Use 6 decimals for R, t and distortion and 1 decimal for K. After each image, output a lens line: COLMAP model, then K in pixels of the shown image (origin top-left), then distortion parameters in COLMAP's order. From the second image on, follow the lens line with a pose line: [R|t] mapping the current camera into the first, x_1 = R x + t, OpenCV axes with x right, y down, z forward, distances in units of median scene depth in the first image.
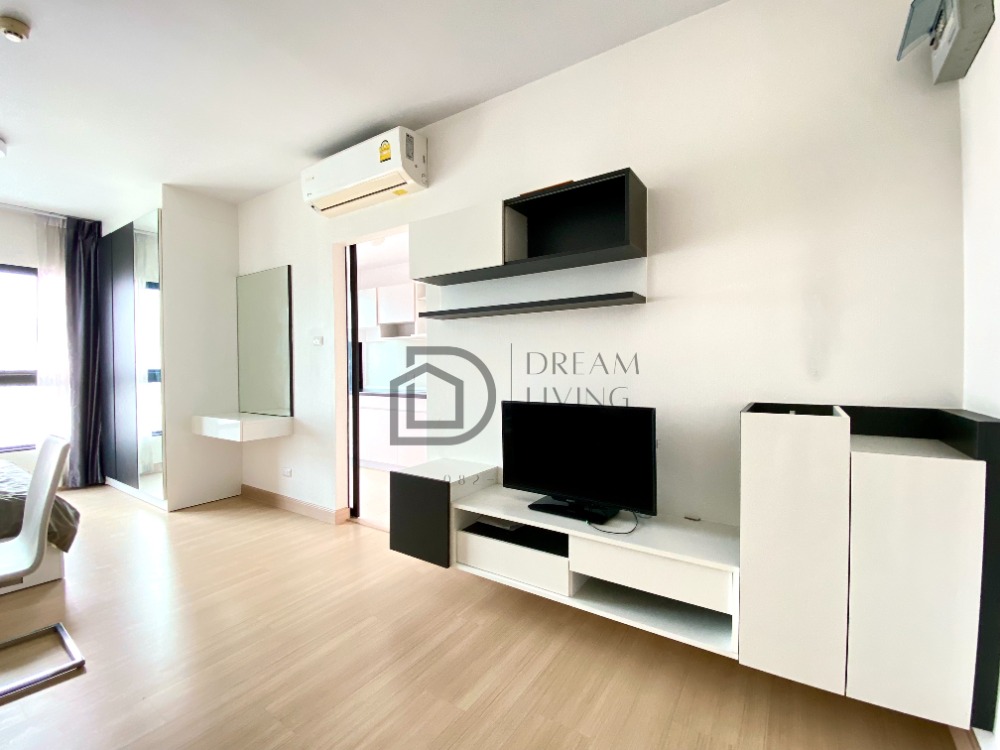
lens RADIAL K [[445.6, 0, 494.7], [0, 445.6, 373.8], [0, 0, 1]] dist [0.000086, -0.000108]
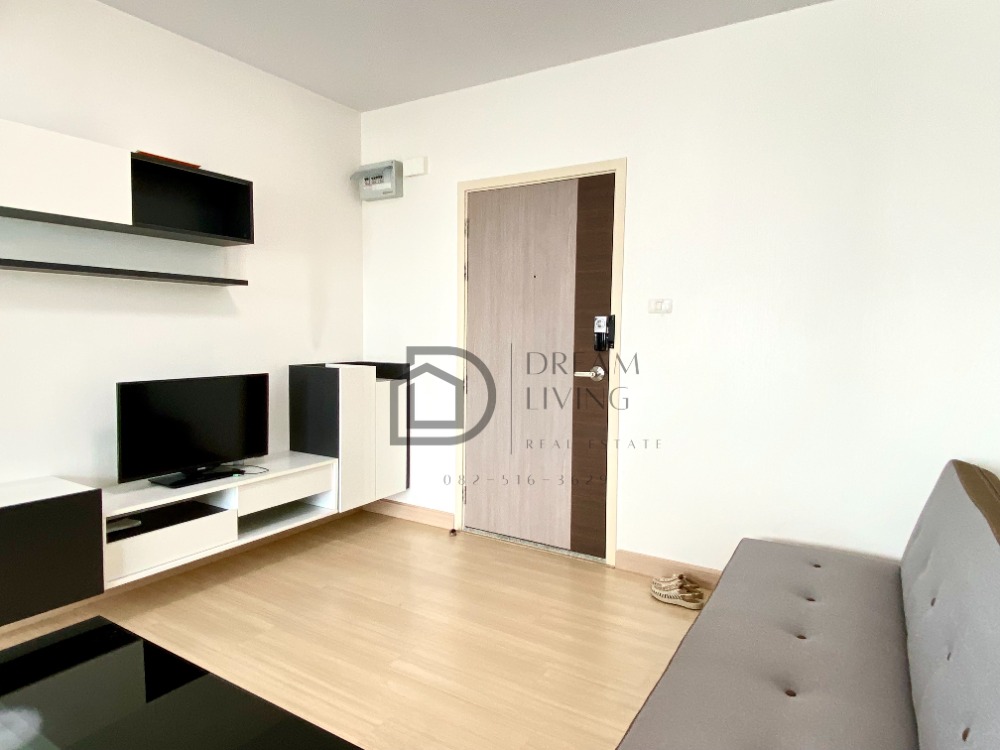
lens RADIAL K [[607.6, 0, 500.1], [0, 607.6, 368.3], [0, 0, 1]] dist [0.051355, -0.000219]
pose [[-0.057852, -0.057556, 0.996665, -1.362420], [-0.007538, 0.998333, 0.057214, -0.043656], [-0.998297, -0.004203, -0.058189, 0.373420]]
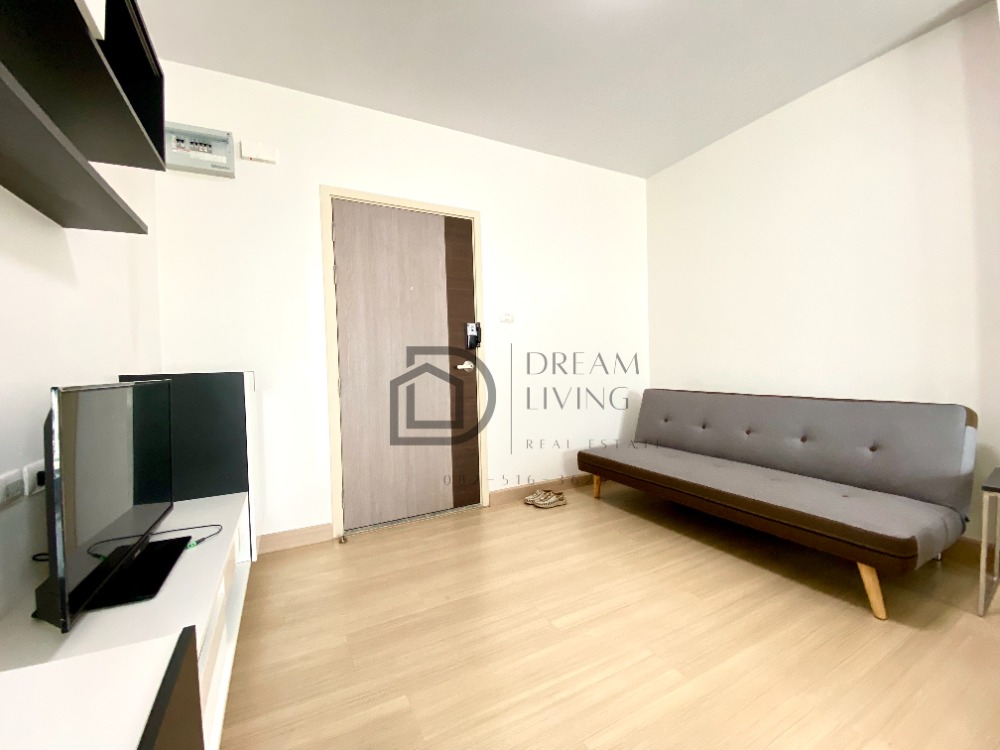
lens RADIAL K [[402.7, 0, 498.7], [0, 402.7, 371.8], [0, 0, 1]] dist [0.046833, -0.041224]
pose [[-0.886066, 0.019487, 0.463150, -0.474940], [0.034797, 0.999093, 0.024534, 0.055221], [-0.462252, 0.037855, -0.885940, 1.292157]]
